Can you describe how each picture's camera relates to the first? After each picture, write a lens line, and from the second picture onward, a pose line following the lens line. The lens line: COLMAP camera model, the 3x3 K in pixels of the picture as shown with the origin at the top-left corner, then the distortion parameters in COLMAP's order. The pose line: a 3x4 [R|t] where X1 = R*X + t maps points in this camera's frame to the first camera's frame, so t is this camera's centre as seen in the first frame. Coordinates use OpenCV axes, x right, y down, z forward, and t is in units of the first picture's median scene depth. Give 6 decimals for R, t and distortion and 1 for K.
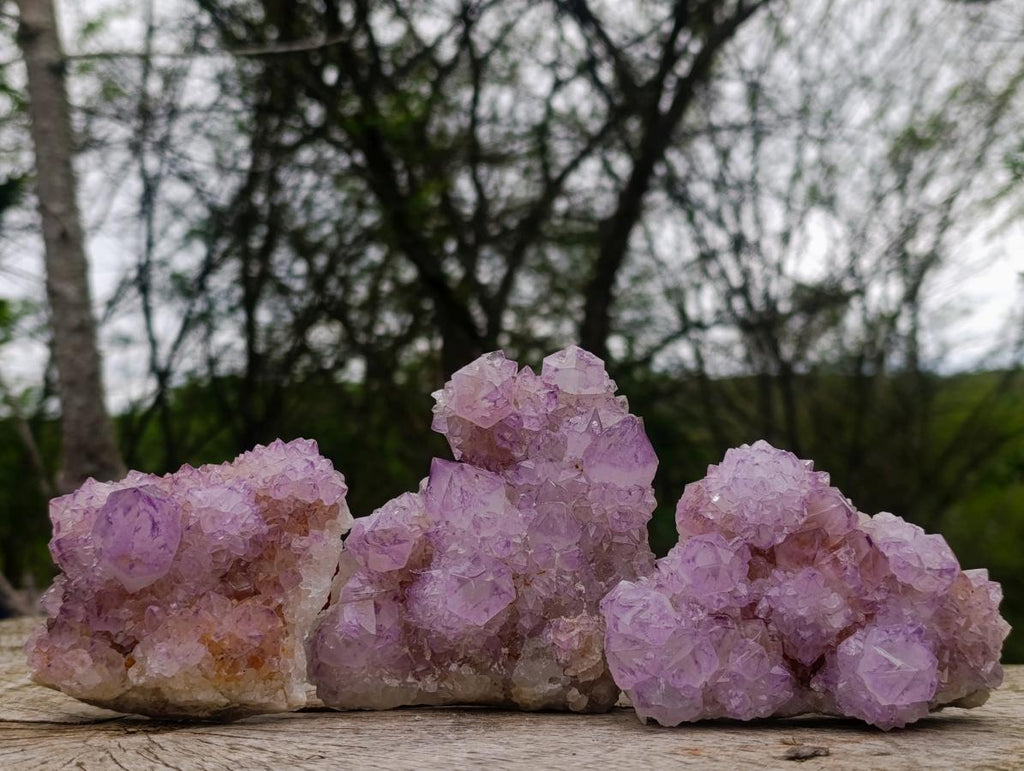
lens RADIAL K [[1686.3, 0, 551.7], [0, 1686.3, 350.4], [0, 0, 1]] dist [0.226208, 0.000000]
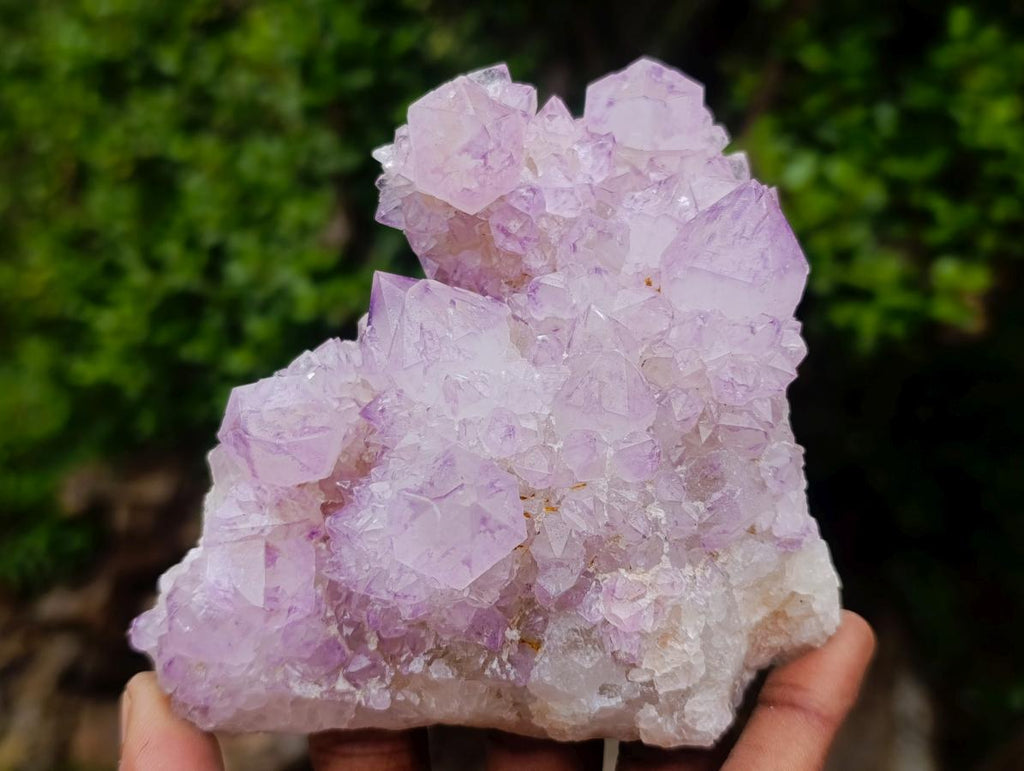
lens RADIAL K [[1686.3, 0, 533.5], [0, 1686.3, 389.4], [0, 0, 1]] dist [0.226208, 0.000000]
pose [[0.995846, -0.017663, -0.089324, 0.026428], [0.025597, 0.995750, 0.088466, 0.056579], [0.087381, -0.090385, 0.992066, 0.494695]]
